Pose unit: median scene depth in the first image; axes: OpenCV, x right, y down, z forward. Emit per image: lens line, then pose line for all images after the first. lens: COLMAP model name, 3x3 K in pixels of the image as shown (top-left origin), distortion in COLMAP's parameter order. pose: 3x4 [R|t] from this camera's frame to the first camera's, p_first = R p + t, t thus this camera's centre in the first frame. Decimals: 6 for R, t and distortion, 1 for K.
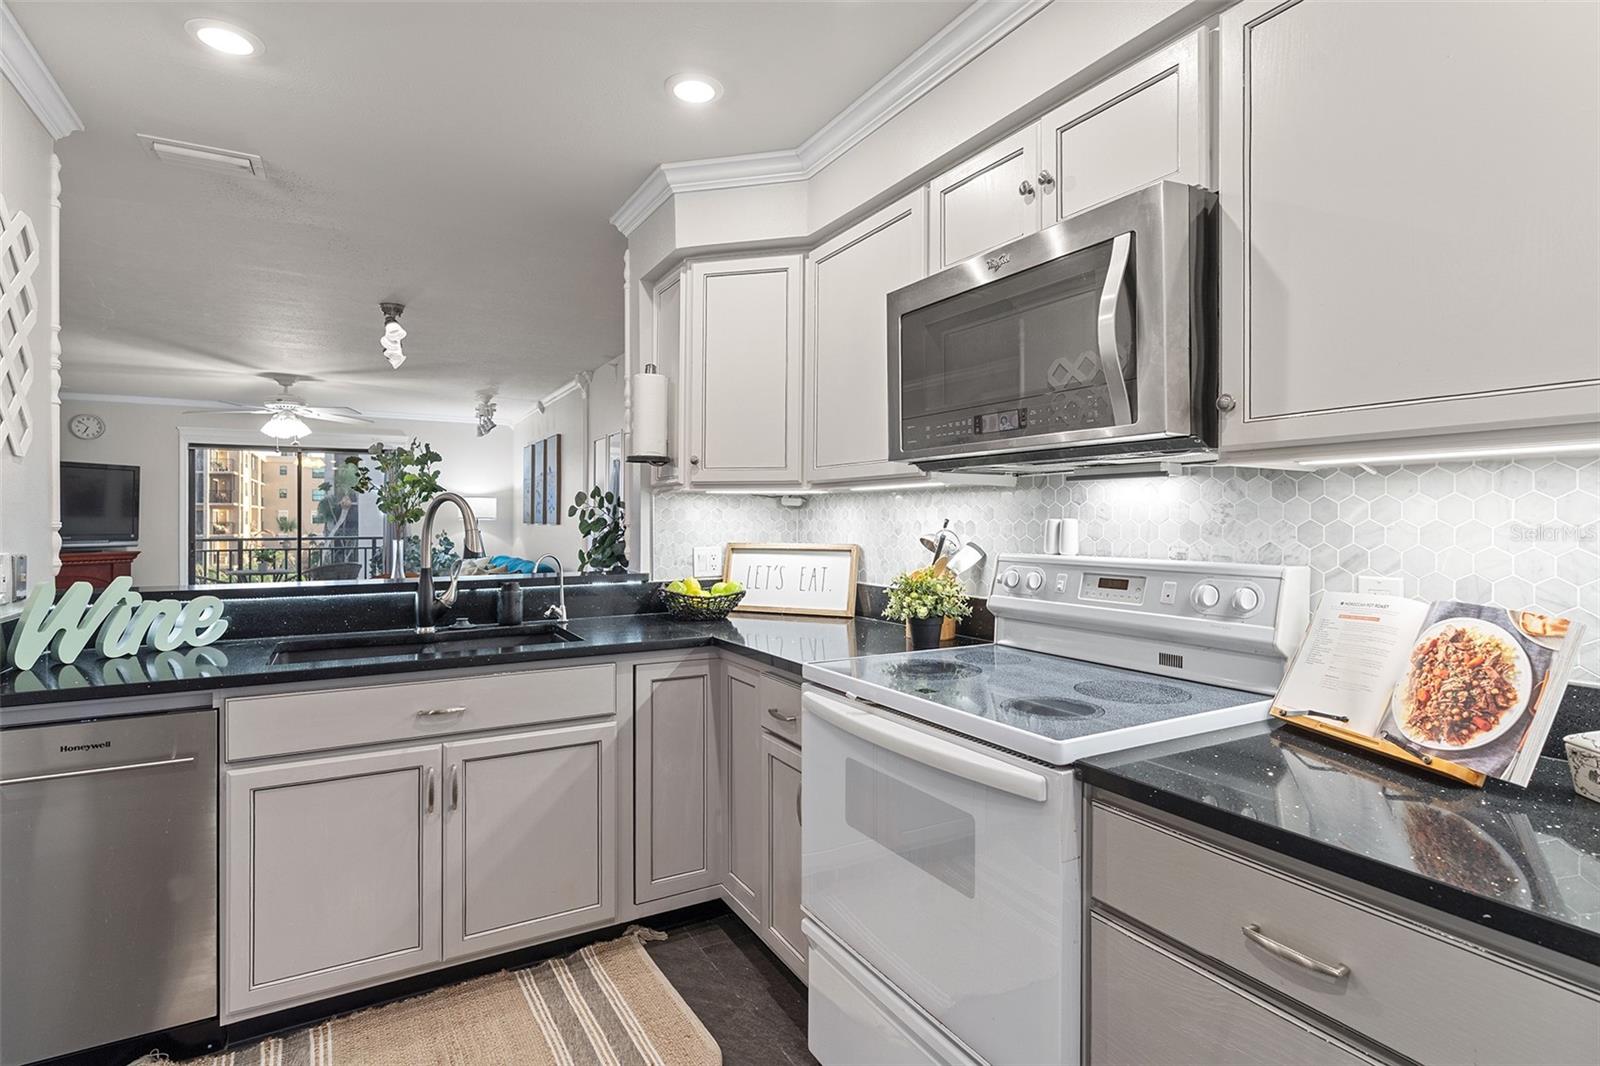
lens RADIAL K [[764.5, 0, 789.7], [0, 764.5, 512.7], [0, 0, 1]] dist [-0.009096, 0.004484]
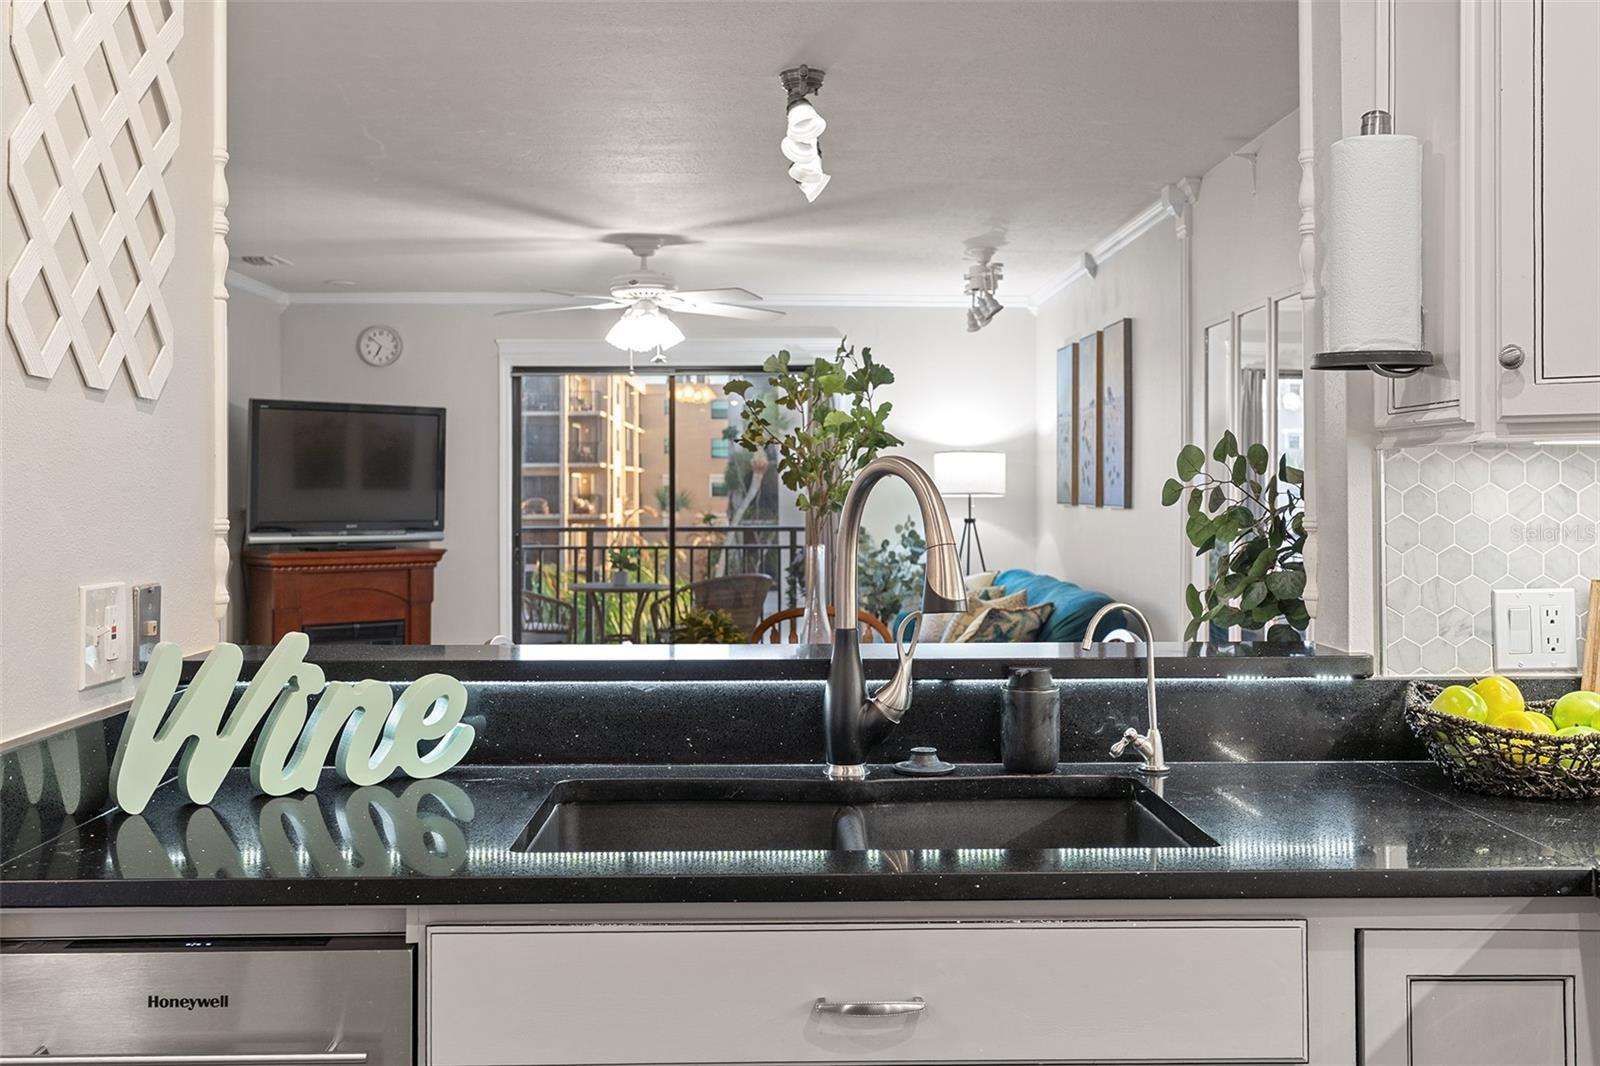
lens RADIAL K [[1593.6, 0, 826.2], [0, 1593.6, 442.4], [0, 0, 1]] dist [0.038173, 0.000000]
pose [[0.887522, -0.014795, -0.460527, -0.057761], [0.003758, 0.999684, -0.024875, -0.009635], [0.460750, 0.020347, 0.887297, 0.162294]]
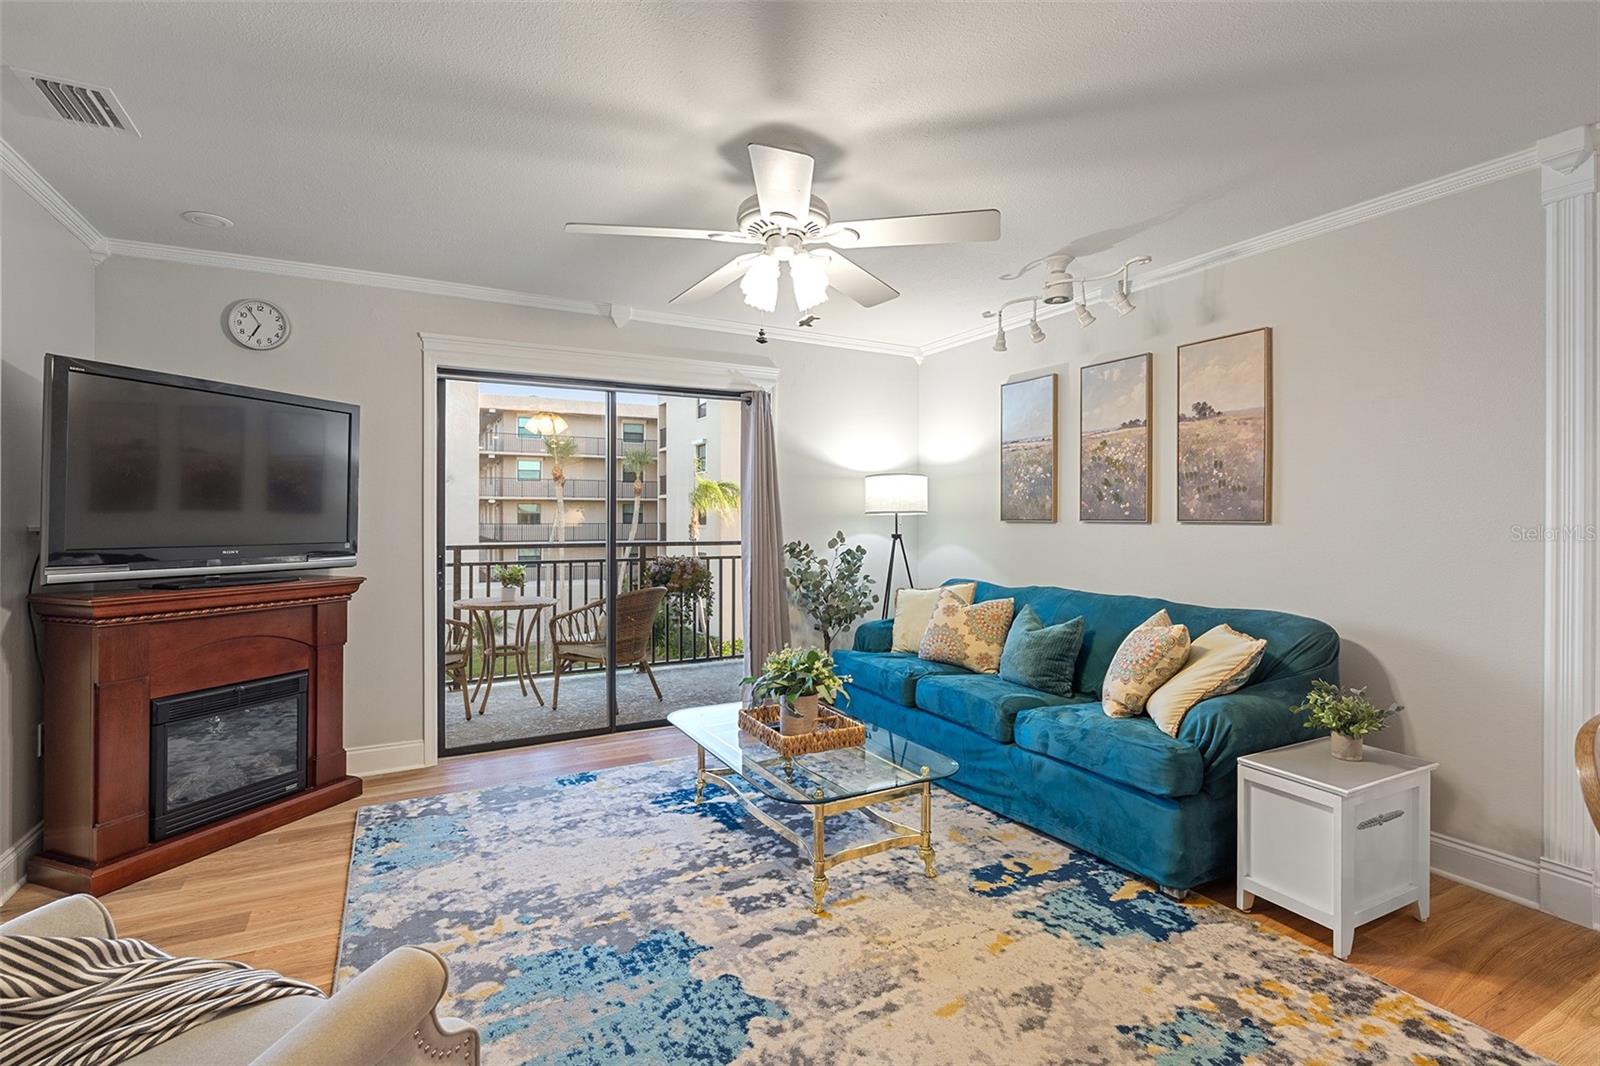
lens RADIAL K [[764.5, 0, 820.4], [0, 764.5, 508.8], [0, 0, 1]] dist [-0.009096, 0.004484]
pose [[0.999944, -0.001522, -0.010489, -4.647106], [0.001441, 0.999969, -0.007730, 0.091537], [0.010501, 0.007715, 0.999915, 4.294684]]
